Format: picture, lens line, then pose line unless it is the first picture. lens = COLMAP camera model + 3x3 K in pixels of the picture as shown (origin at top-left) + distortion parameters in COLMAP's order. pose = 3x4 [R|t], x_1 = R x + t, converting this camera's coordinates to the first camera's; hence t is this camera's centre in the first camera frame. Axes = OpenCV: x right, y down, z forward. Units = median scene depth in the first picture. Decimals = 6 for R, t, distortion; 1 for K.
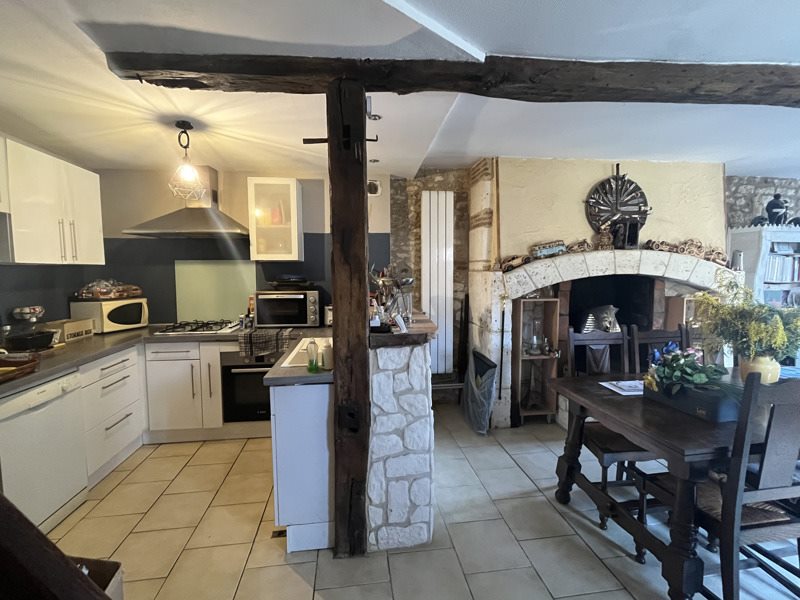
lens RADIAL K [[356.6, 0, 396.1], [0, 356.6, 301.3], [0, 0, 1]] dist [-0.001029, -0.000437]
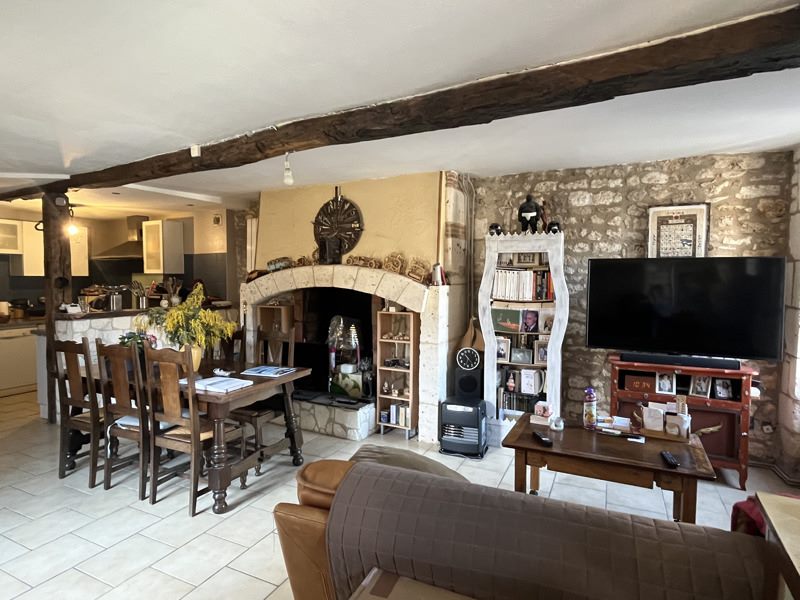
lens RADIAL K [[452.4, 0, 400.6], [0, 452.4, 297.2], [0, 0, 1]] dist [0.003261, 0.000142]
pose [[0.841551, 0.034198, -0.539093, 1.549894], [-0.050207, 0.998626, -0.015027, -0.034098], [0.537839, 0.039712, 0.842112, -0.053321]]
